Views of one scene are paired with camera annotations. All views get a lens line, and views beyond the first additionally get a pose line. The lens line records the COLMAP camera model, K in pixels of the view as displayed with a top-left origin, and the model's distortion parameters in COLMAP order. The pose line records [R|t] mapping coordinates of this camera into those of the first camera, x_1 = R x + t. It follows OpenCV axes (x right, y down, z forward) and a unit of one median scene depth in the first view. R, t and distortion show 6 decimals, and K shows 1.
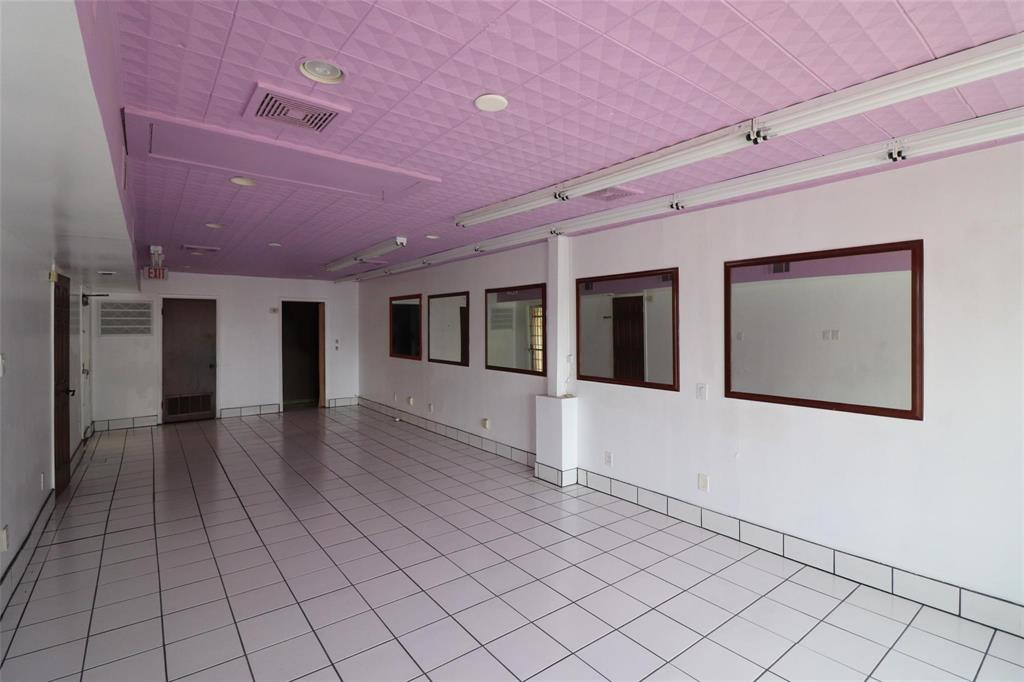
lens RADIAL K [[478.6, 0, 515.3], [0, 478.6, 326.2], [0, 0, 1]] dist [-0.000530, -0.013274]
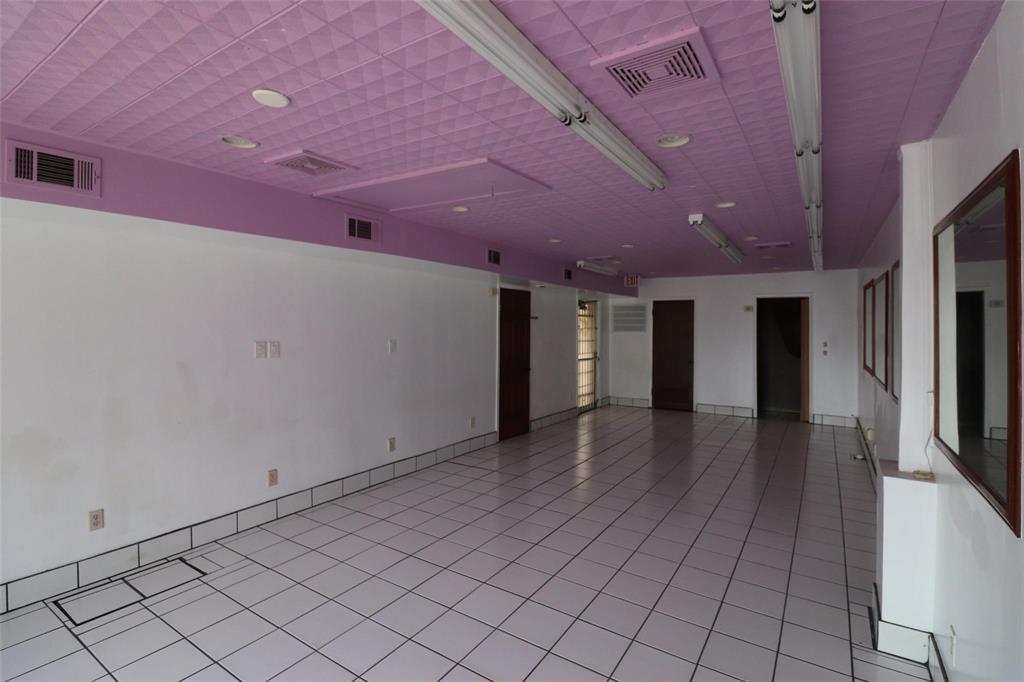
lens RADIAL K [[478.6, 0, 515.3], [0, 478.6, 326.2], [0, 0, 1]] dist [-0.000530, -0.013274]
pose [[0.337179, 0.006760, -0.941416, 0.246786], [-0.004472, 0.999974, 0.005578, -0.001520], [0.941430, 0.002329, 0.337200, 0.269088]]
